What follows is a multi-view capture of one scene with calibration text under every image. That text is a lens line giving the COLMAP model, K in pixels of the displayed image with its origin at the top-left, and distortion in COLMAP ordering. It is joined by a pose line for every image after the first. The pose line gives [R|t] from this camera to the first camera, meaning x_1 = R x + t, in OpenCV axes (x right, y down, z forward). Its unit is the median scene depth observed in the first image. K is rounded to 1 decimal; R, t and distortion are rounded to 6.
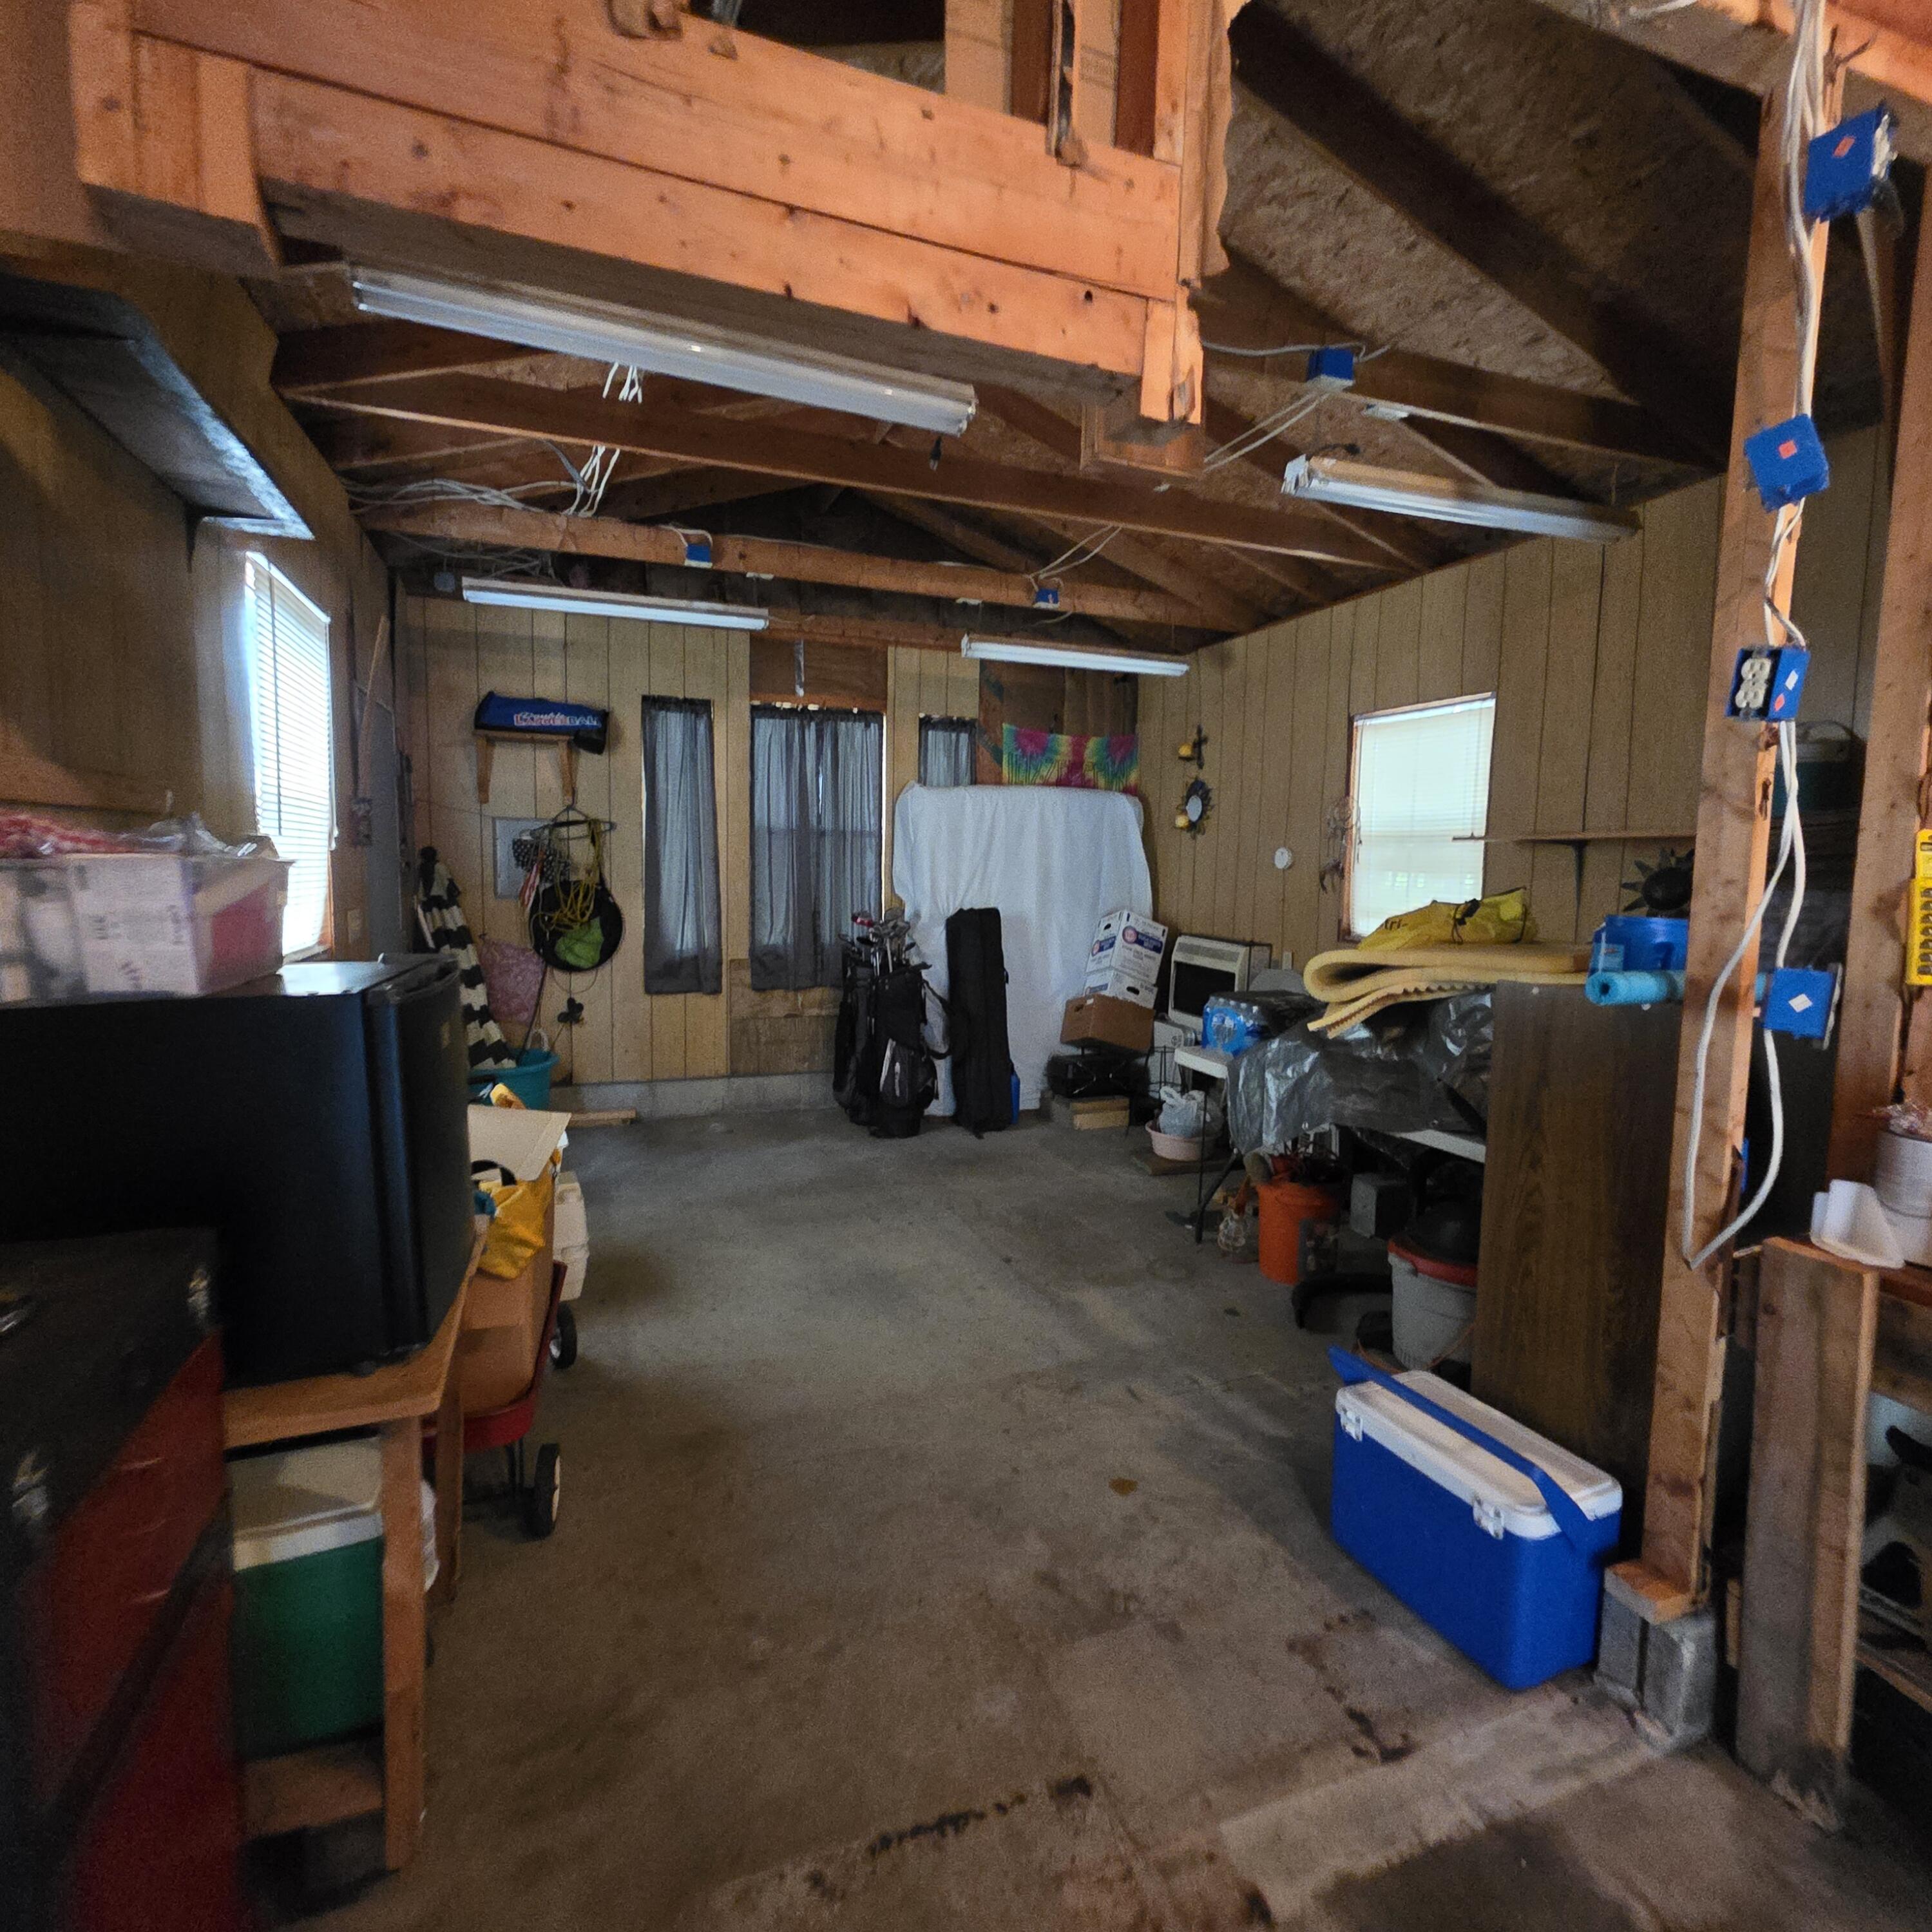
lens RADIAL K [[1027.4, 0, 973.6], [0, 1027.4, 970.8], [0, 0, 1]] dist [0.008902, -0.002852]
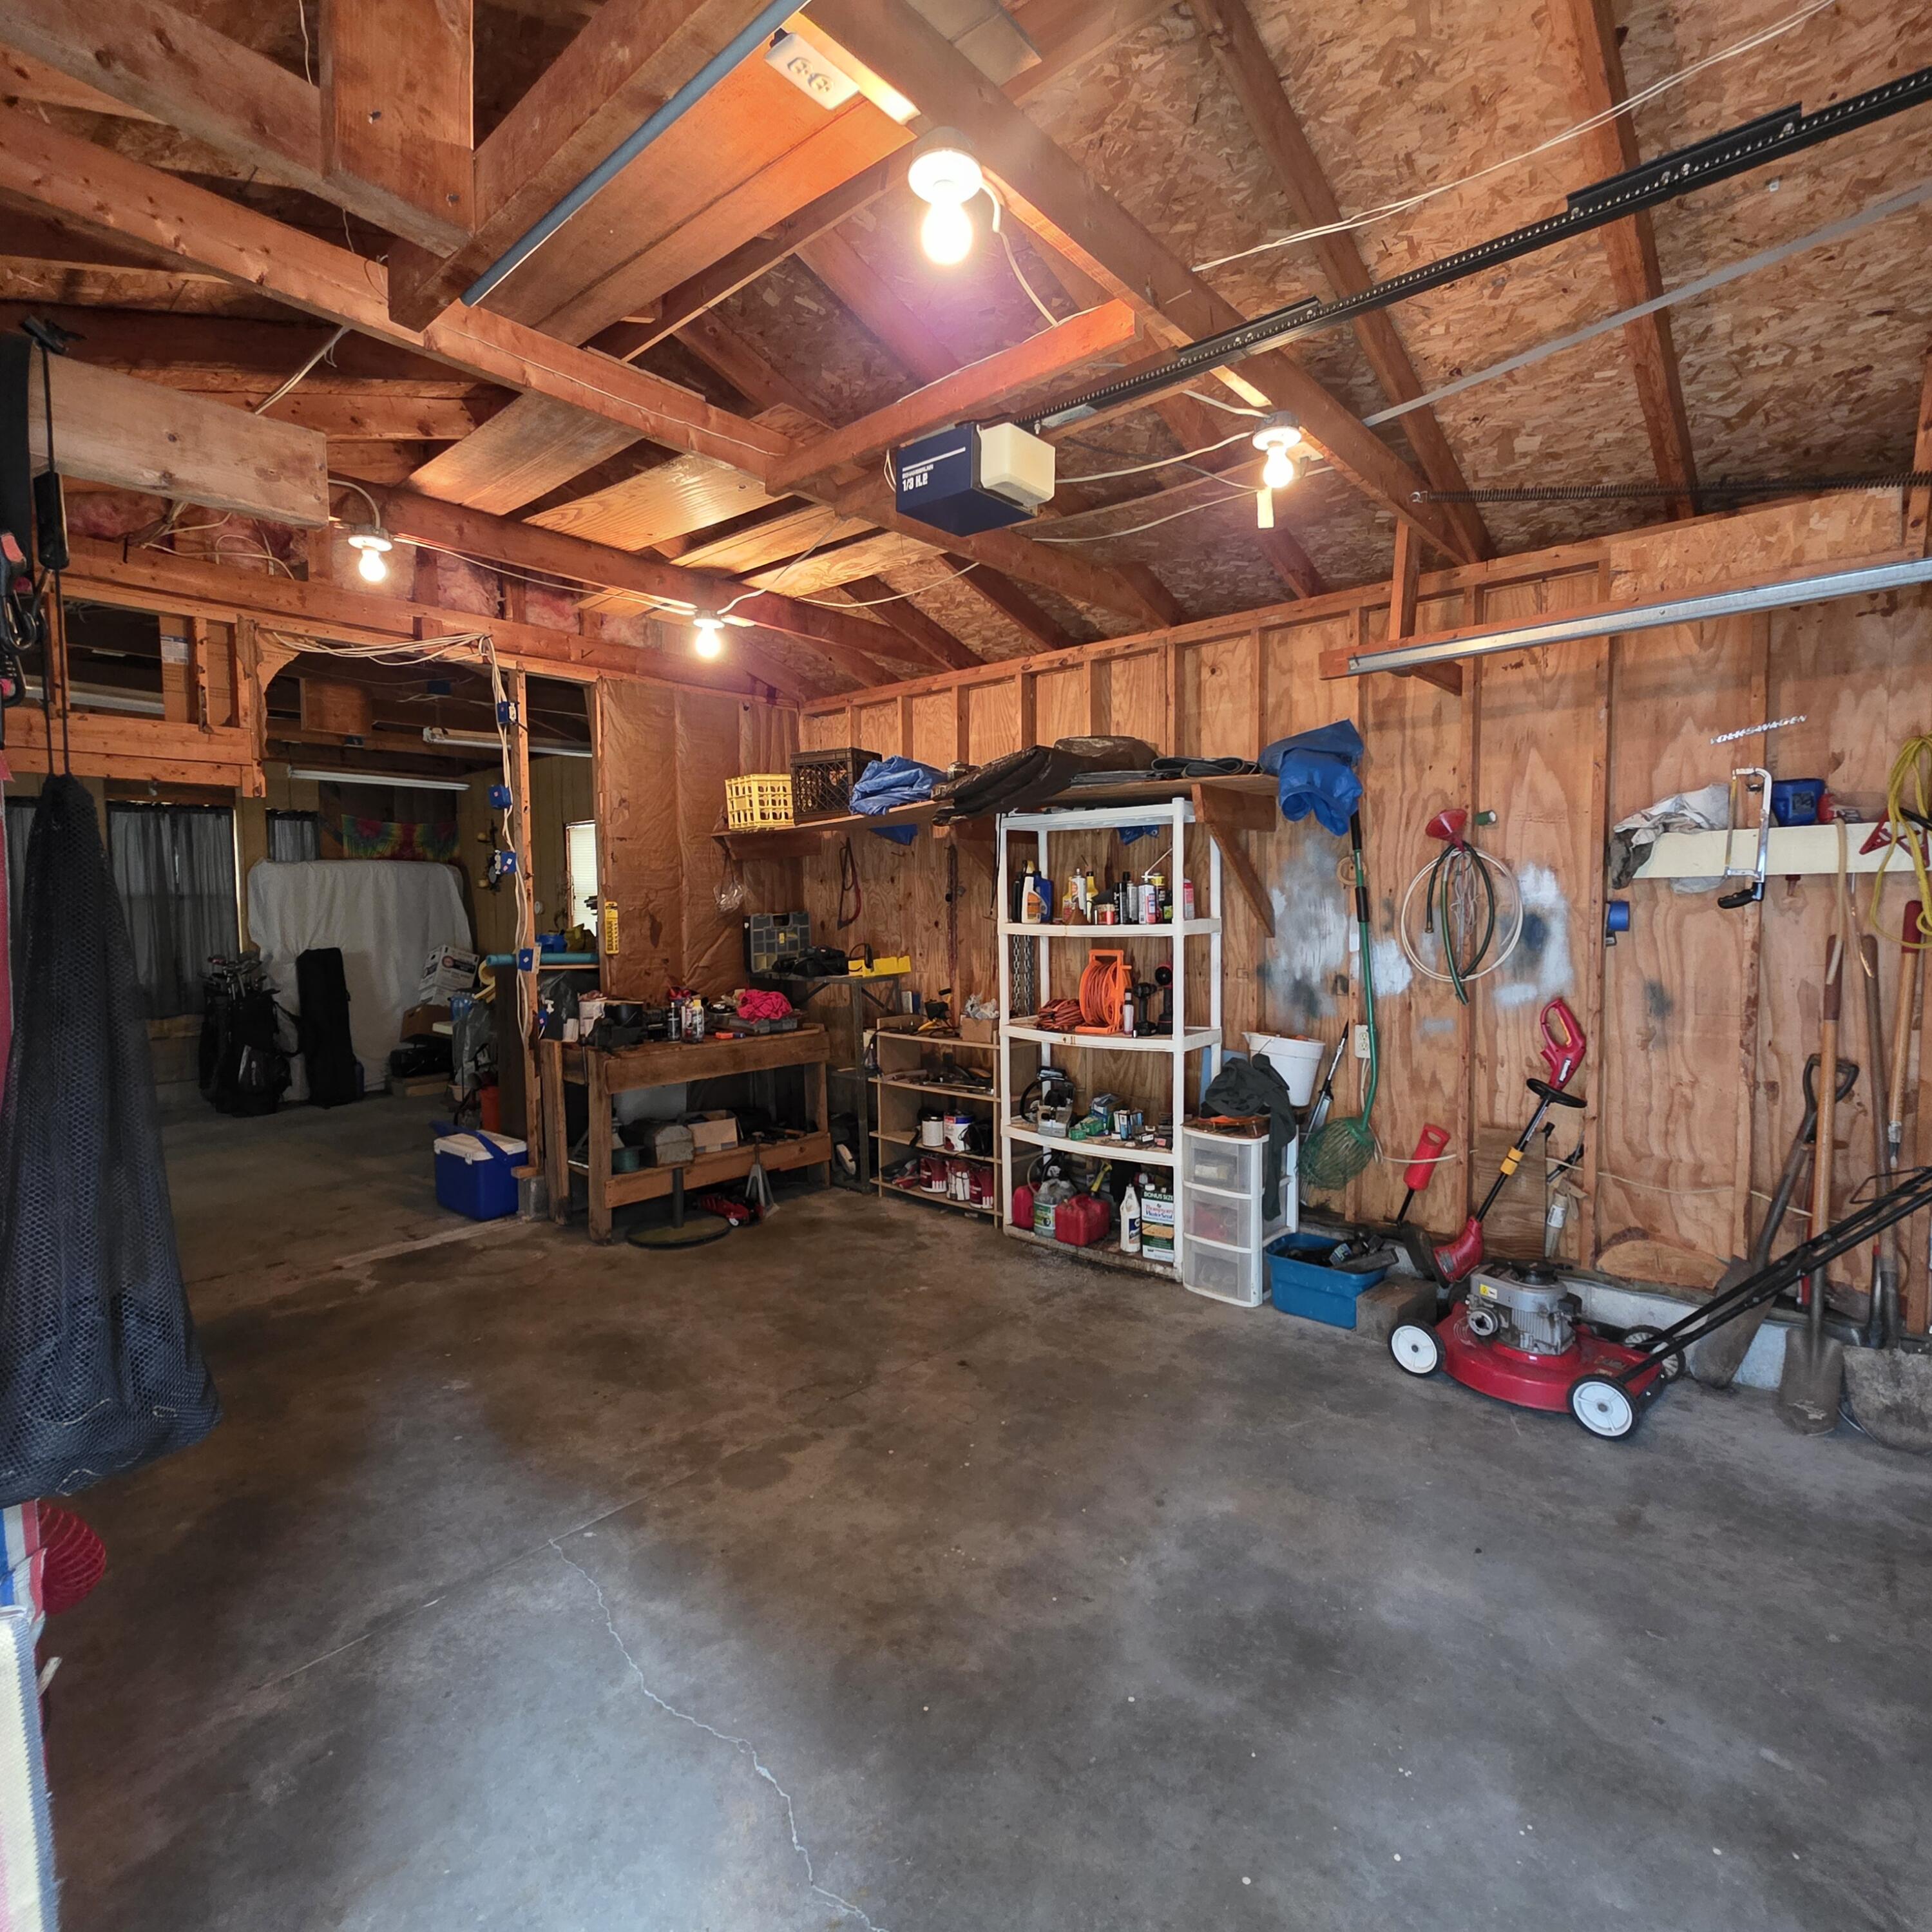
lens RADIAL K [[1027.4, 0, 973.6], [0, 1027.4, 970.8], [0, 0, 1]] dist [0.008902, -0.002852]
pose [[0.888058, -0.054360, 0.456507, 0.153539], [0.070411, 0.997352, -0.018208, 0.058386], [-0.454308, 0.048313, 0.889533, -0.665951]]
